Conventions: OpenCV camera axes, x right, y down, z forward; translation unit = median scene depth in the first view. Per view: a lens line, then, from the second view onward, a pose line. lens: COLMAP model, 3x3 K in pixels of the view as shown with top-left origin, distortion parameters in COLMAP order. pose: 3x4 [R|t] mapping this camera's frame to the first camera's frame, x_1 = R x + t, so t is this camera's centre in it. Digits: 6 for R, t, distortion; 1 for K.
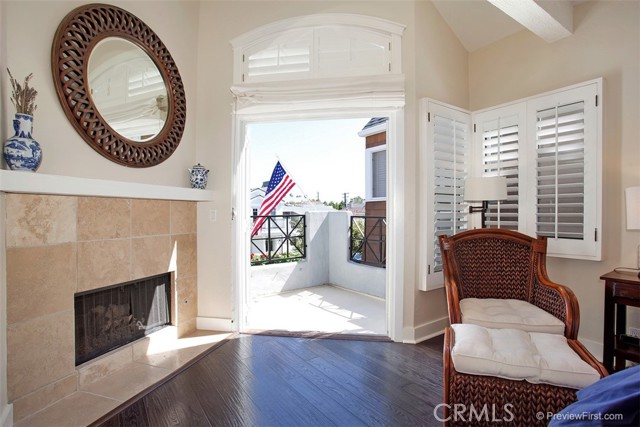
lens RADIAL K [[322.5, 0, 317.9], [0, 322.5, 215.8], [0, 0, 1]] dist [-0.074914, 0.028062]
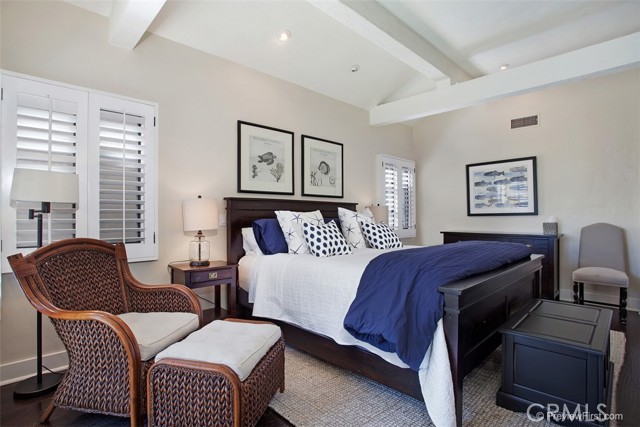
lens RADIAL K [[322.5, 0, 317.9], [0, 322.5, 215.8], [0, 0, 1]] dist [-0.074914, 0.028062]
pose [[-0.163650, 0.003479, 0.986512, -0.553069], [0.013820, 0.999904, -0.001234, -0.009569], [-0.986422, 0.013431, -0.163682, 0.877936]]
